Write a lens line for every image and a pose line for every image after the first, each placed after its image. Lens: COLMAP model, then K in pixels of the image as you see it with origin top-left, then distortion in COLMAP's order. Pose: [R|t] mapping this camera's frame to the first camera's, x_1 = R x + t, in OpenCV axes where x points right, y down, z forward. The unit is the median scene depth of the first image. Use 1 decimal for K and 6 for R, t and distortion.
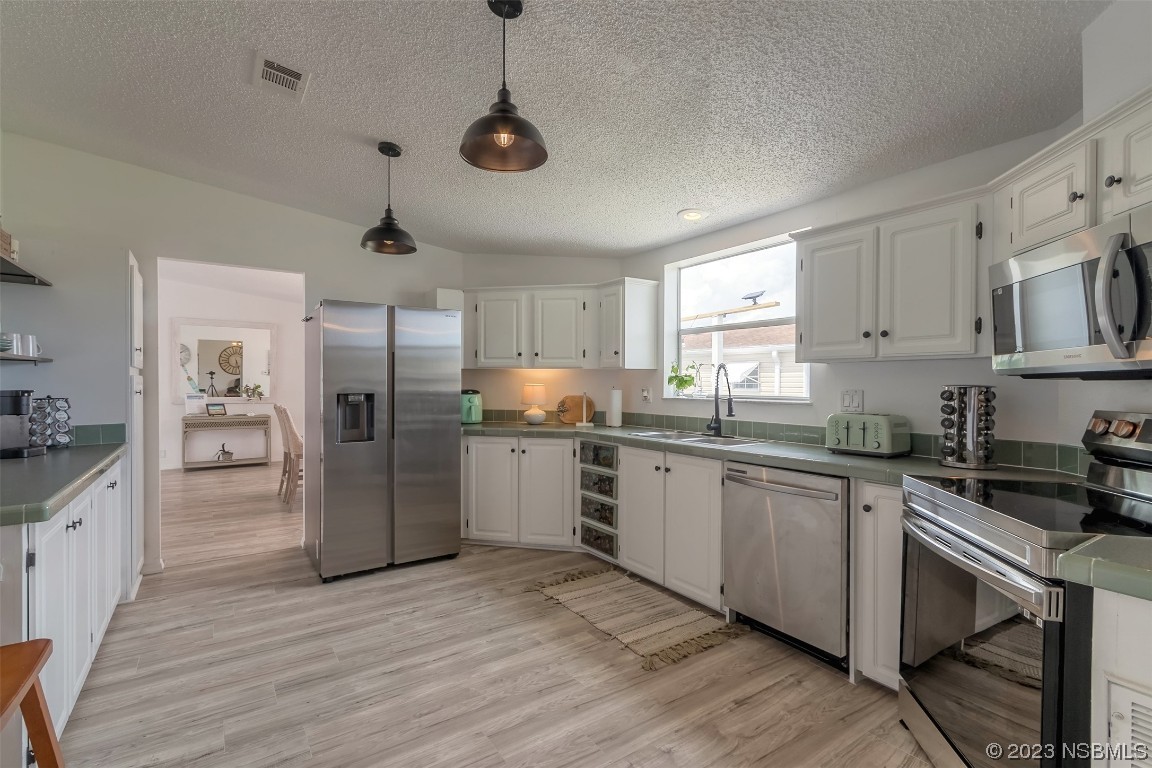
lens RADIAL K [[522.6, 0, 558.5], [0, 522.6, 383.8], [0, 0, 1]] dist [0.001758, -0.001314]
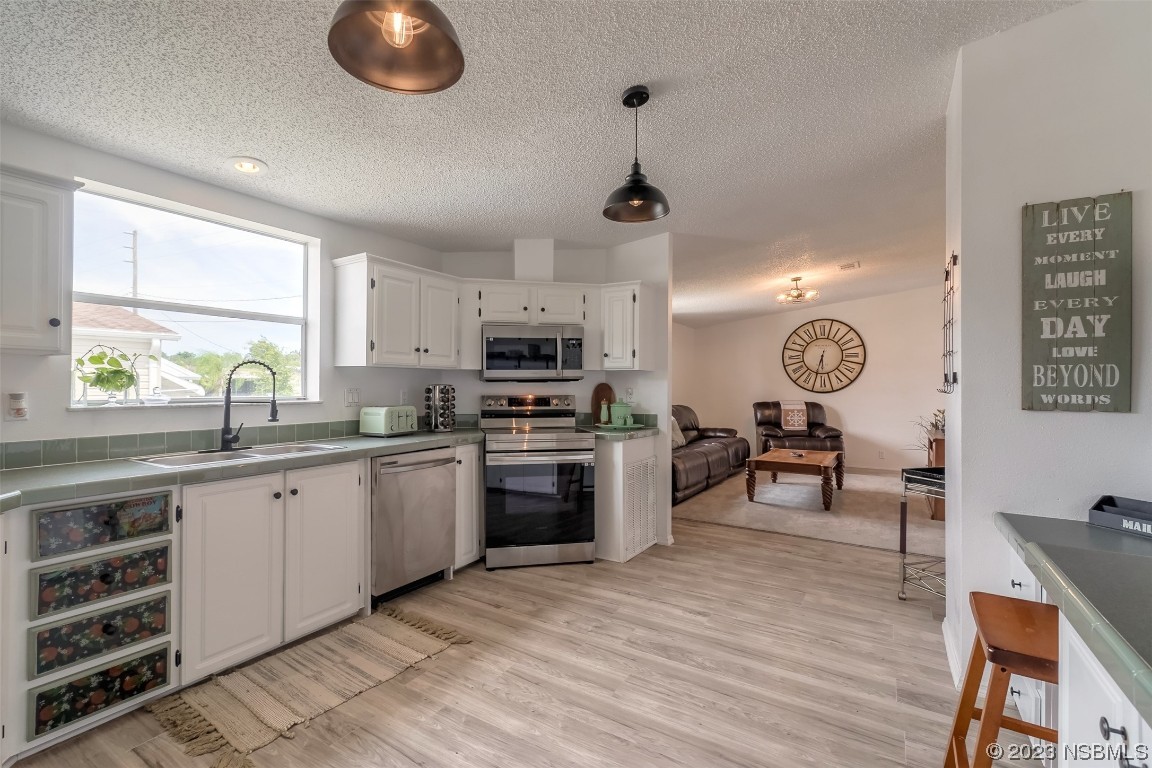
lens RADIAL K [[522.6, 0, 558.5], [0, 522.6, 383.8], [0, 0, 1]] dist [0.001758, -0.001314]
pose [[-0.413231, -0.004105, 0.910617, -0.816914], [-0.004226, 0.999988, 0.002590, -0.005378], [-0.910616, -0.002778, -0.413244, 1.145365]]
